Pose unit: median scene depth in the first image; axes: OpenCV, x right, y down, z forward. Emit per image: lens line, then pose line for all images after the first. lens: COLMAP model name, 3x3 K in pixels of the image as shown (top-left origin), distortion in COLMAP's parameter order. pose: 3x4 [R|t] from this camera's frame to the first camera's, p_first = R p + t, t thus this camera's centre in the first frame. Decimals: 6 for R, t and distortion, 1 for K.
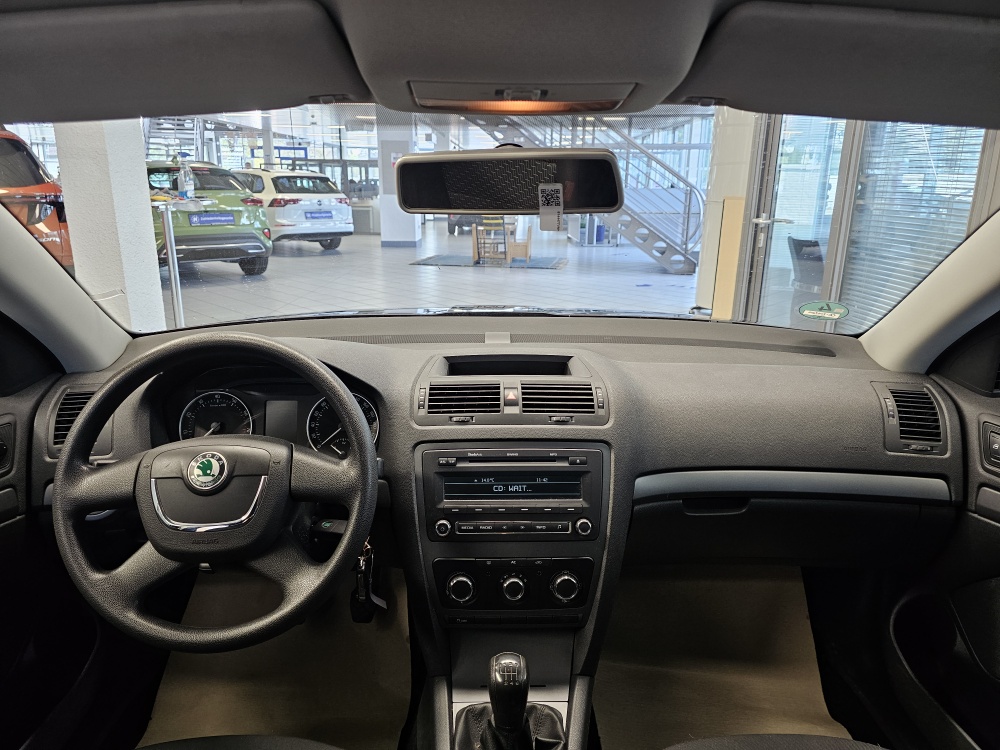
lens RADIAL K [[682.1, 0, 500.0], [0, 682.1, 375.0], [0, 0, 1]] dist [0.071494, -0.090457]
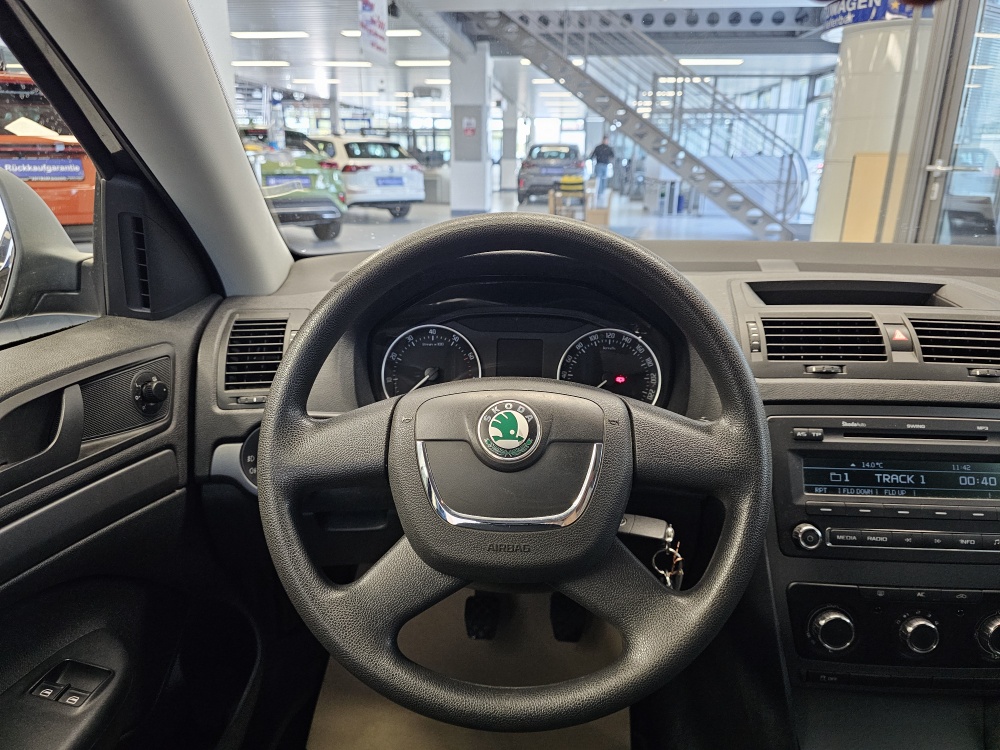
lens RADIAL K [[693.3, 0, 499.7], [0, 693.3, 369.4], [0, 0, 1]] dist [0.055438, -0.063739]
pose [[0.996494, 0.025637, -0.079642, -0.303001], [-0.023713, 0.999406, 0.025013, 0.054510], [0.080236, -0.023037, 0.996510, 0.308559]]
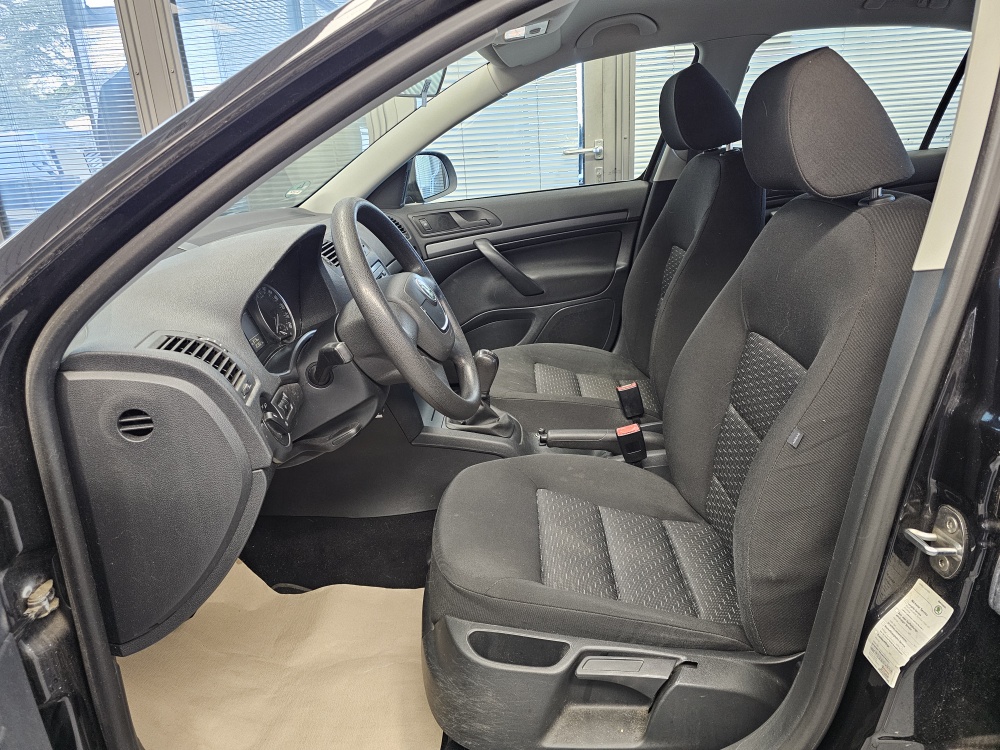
lens RADIAL K [[667.6, 0, 501.9], [0, 667.6, 351.7], [0, 0, 1]] dist [0.038264, -0.042405]
pose [[0.050851, -0.318394, 0.946594, -1.311588], [0.323493, 0.901972, 0.286007, -0.058321], [-0.944863, 0.291672, 0.148864, 0.561487]]
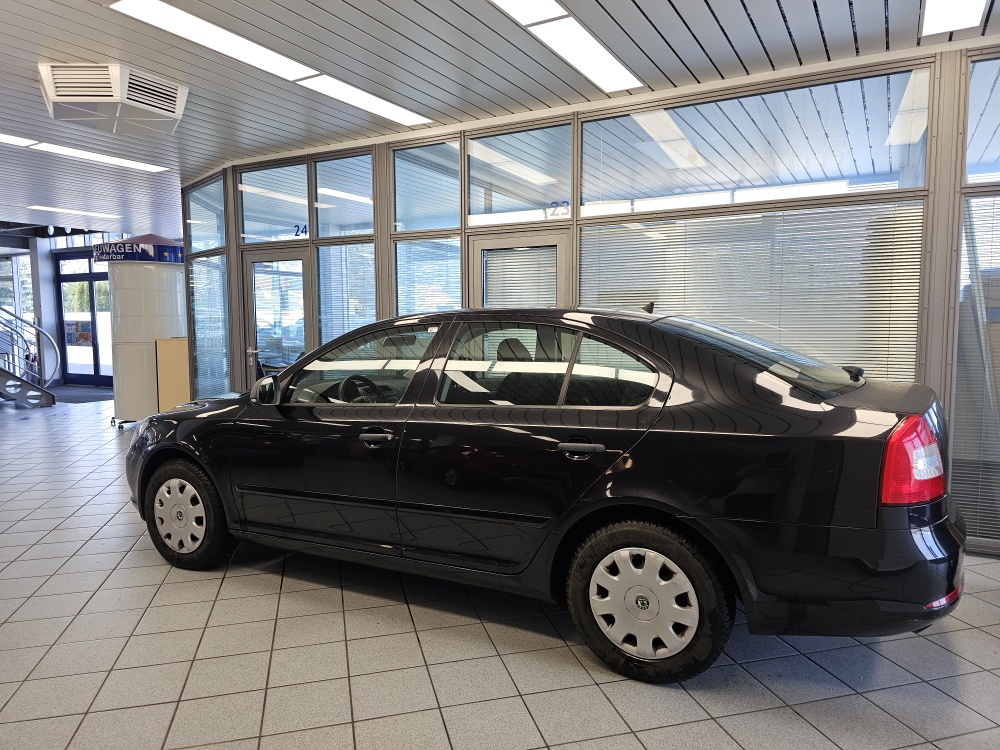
lens RADIAL K [[693.3, 0, 499.7], [0, 693.3, 369.4], [0, 0, 1]] dist [0.055438, -0.063739]
pose [[0.502927, -0.081709, 0.860458, -3.378658], [0.246868, 0.967631, -0.052404, 0.345086], [-0.828324, 0.238775, 0.506819, -1.934880]]
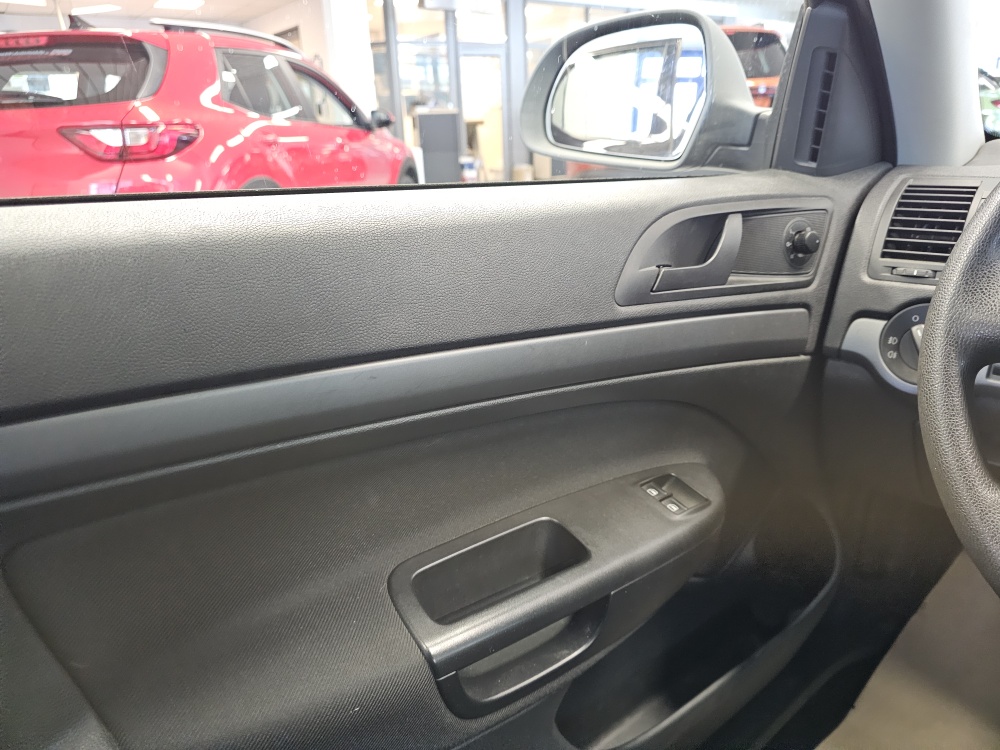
lens RADIAL K [[693.3, 0, 499.7], [0, 693.3, 369.4], [0, 0, 1]] dist [0.055438, -0.063739]
pose [[0.619734, 0.235803, -0.748550, -0.357741], [-0.178423, 0.971152, 0.158207, 0.154419], [0.764261, 0.035512, 0.643928, 0.341341]]
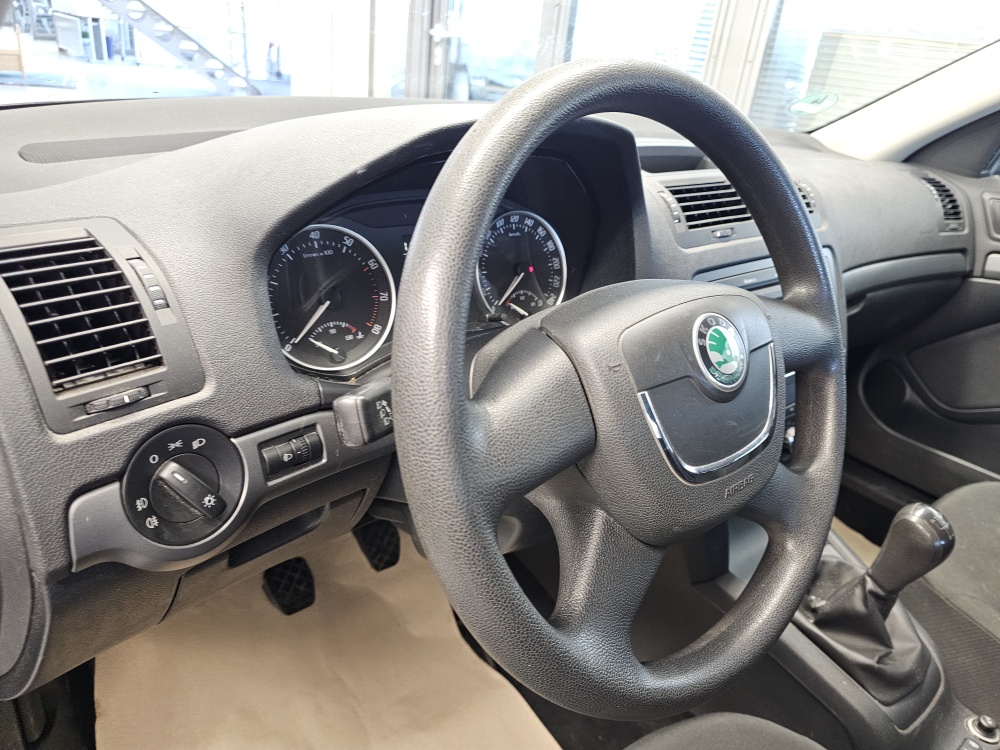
lens RADIAL K [[683.3, 0, 517.6], [0, 683.3, 376.9], [0, 0, 1]] dist [0.043908, -0.048311]
pose [[0.777024, -0.202495, 0.596012, -0.649200], [0.066355, 0.967919, 0.242343, 0.022105], [-0.625964, -0.148758, 0.765533, 0.567838]]
